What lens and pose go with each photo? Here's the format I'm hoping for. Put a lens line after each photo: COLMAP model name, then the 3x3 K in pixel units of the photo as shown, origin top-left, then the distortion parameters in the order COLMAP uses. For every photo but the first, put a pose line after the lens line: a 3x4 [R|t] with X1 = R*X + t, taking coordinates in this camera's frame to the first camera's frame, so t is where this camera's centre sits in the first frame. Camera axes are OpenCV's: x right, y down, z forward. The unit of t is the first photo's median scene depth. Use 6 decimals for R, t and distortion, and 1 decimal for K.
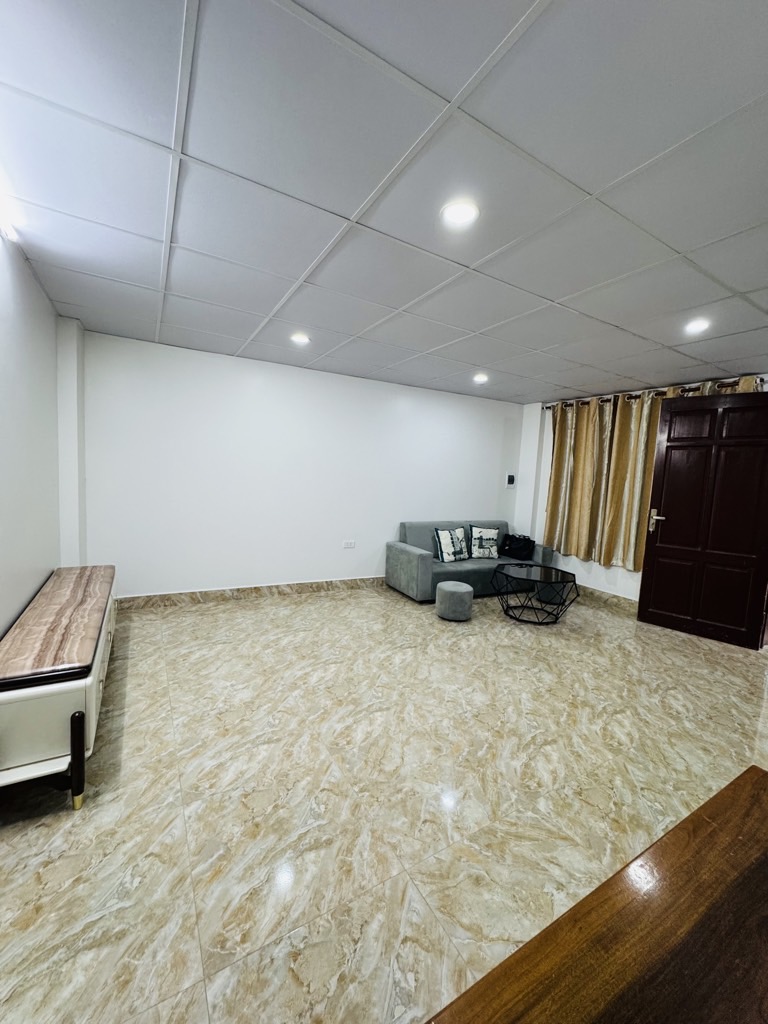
lens RADIAL K [[410.5, 0, 388.6], [0, 410.5, 509.5], [0, 0, 1]] dist [-0.004368, 0.000035]
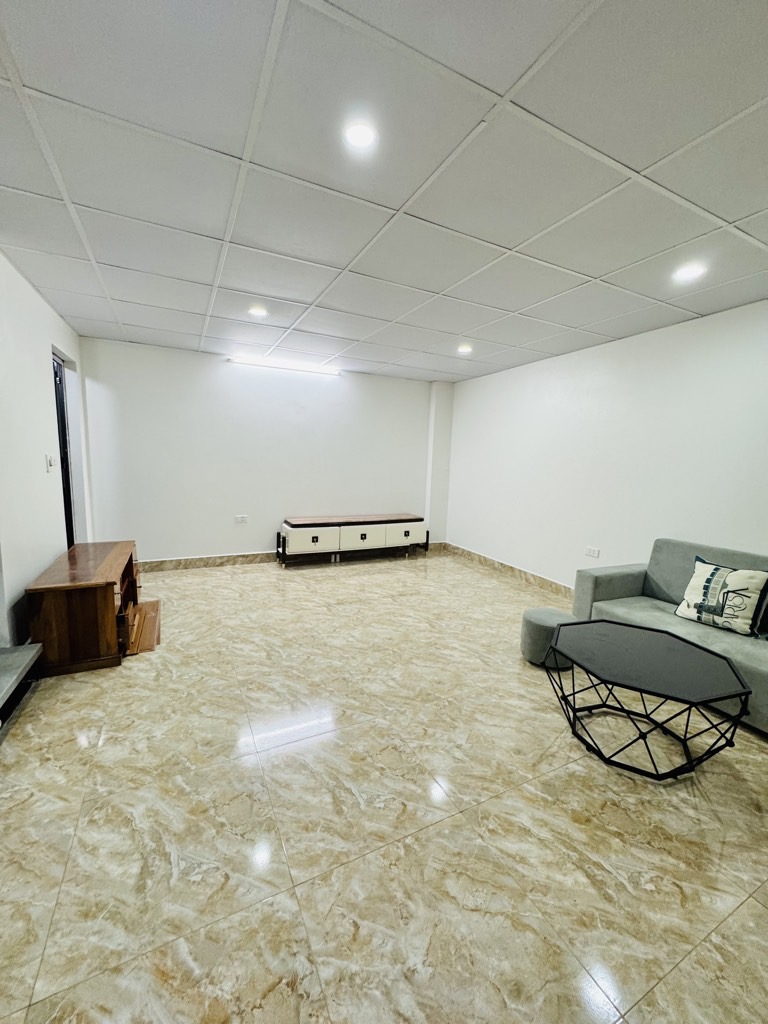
lens RADIAL K [[410.5, 0, 389.3], [0, 410.5, 513.7], [0, 0, 1]] dist [-0.004368, 0.000035]
pose [[-0.063915, 0.078724, -0.994845, 0.451972], [-0.120983, 0.988920, 0.086028, -0.007179], [0.990595, 0.125857, -0.053683, 0.389706]]
